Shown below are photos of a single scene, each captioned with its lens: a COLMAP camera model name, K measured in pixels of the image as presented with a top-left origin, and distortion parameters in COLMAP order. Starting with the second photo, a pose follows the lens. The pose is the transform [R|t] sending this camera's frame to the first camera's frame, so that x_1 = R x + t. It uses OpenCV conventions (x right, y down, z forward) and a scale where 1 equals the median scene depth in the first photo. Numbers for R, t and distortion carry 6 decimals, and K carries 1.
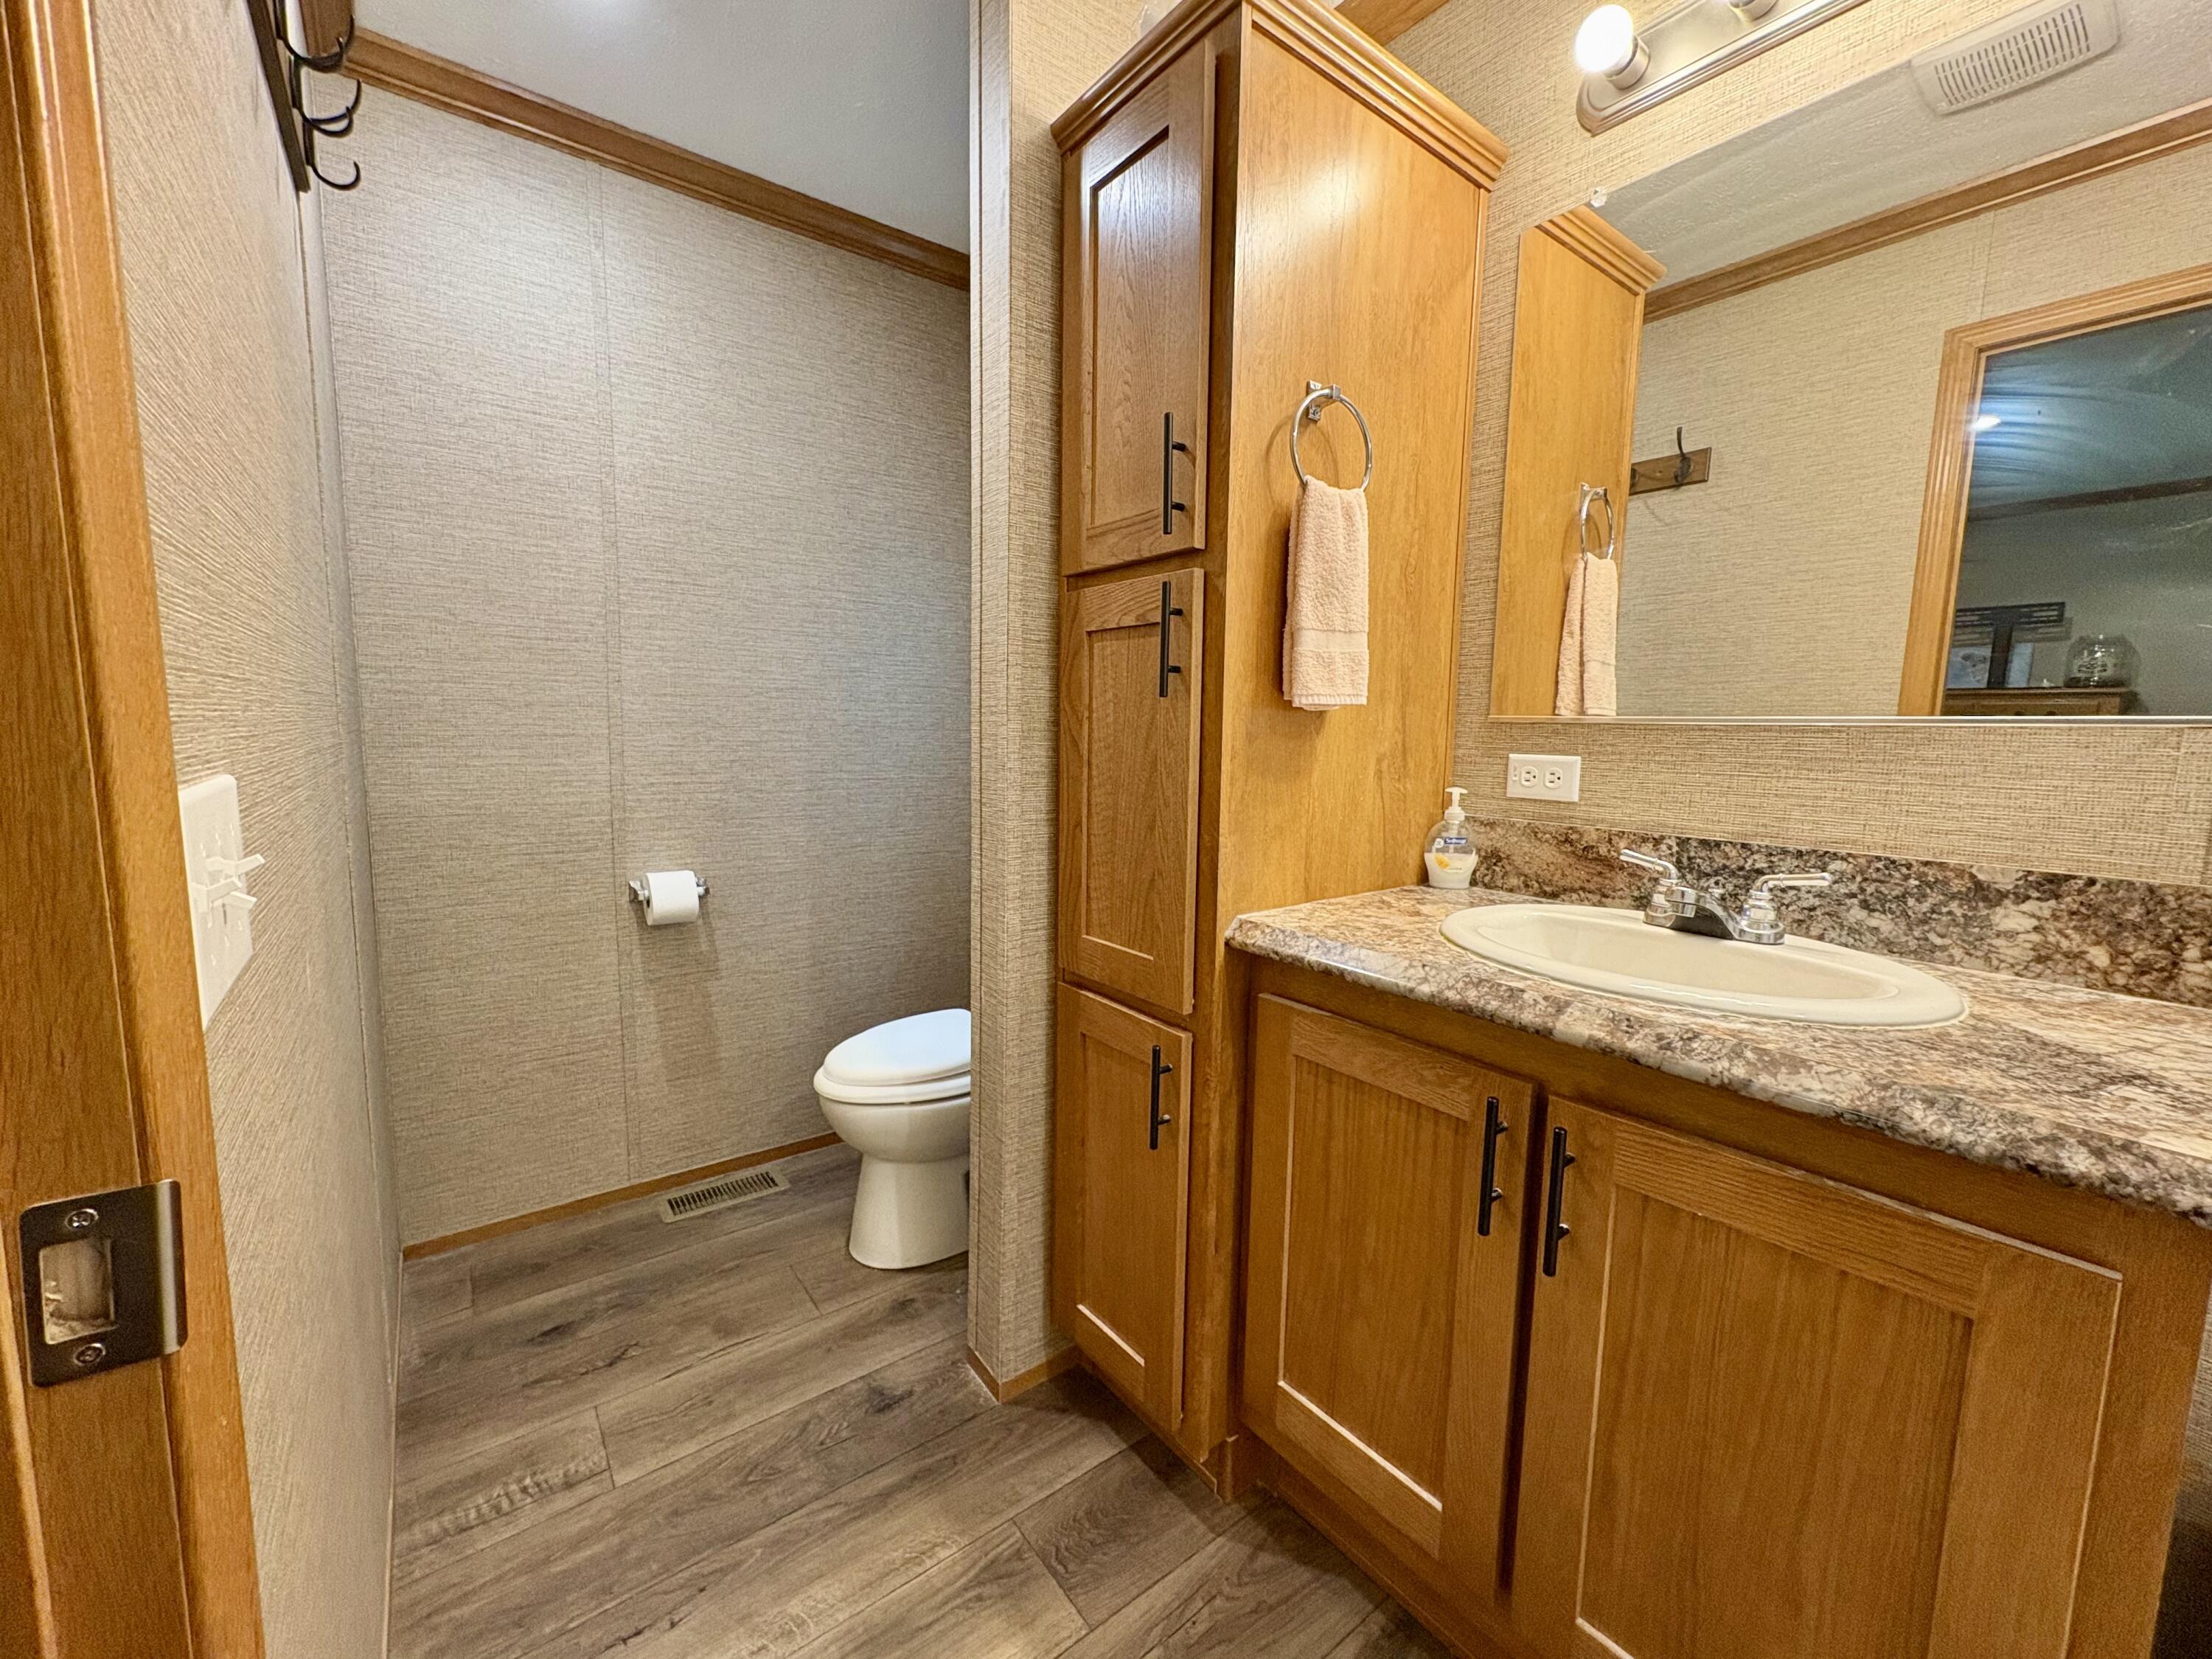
lens RADIAL K [[875.9, 0, 1098.1], [0, 875.9, 846.3], [0, 0, 1]] dist [-0.002822, -0.000646]
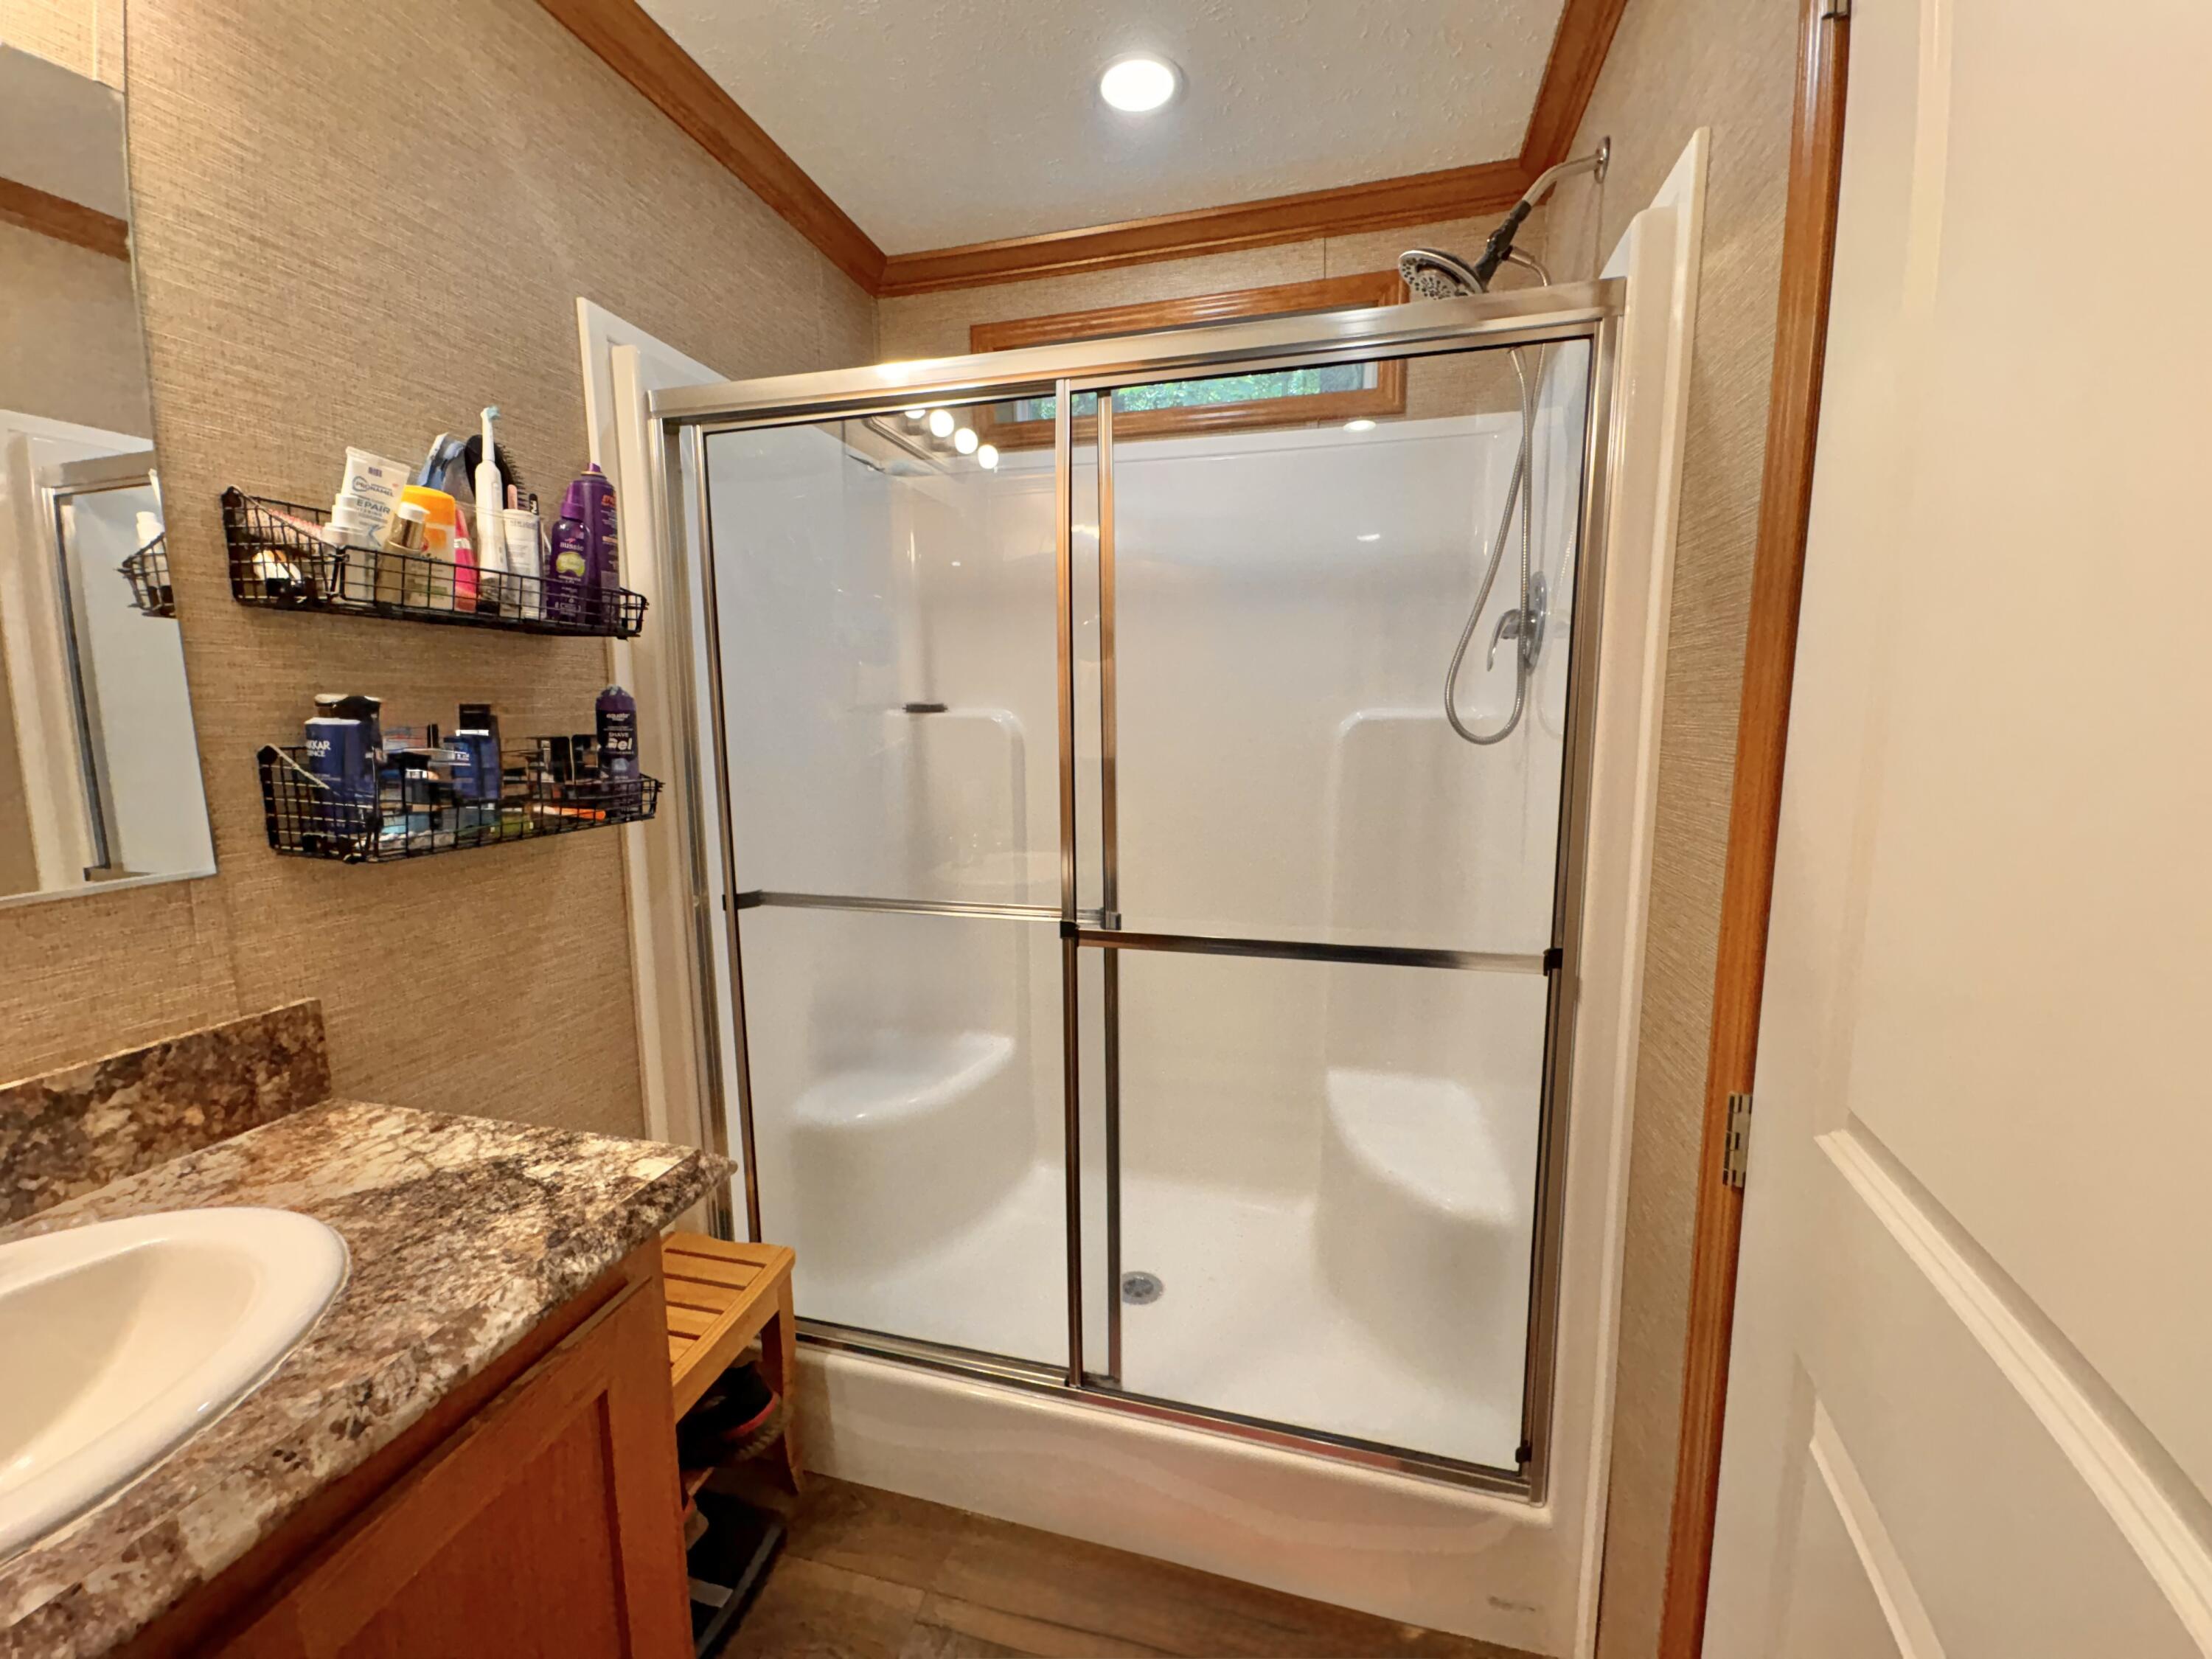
lens RADIAL K [[875.9, 0, 1089.1], [0, 875.9, 823.0], [0, 0, 1]] dist [-0.002822, -0.000646]
pose [[-0.620934, -0.104849, 0.776819, -0.200379], [0.108180, 0.970068, 0.217404, -0.302049], [-0.776362, 0.219030, -0.591005, 0.745363]]
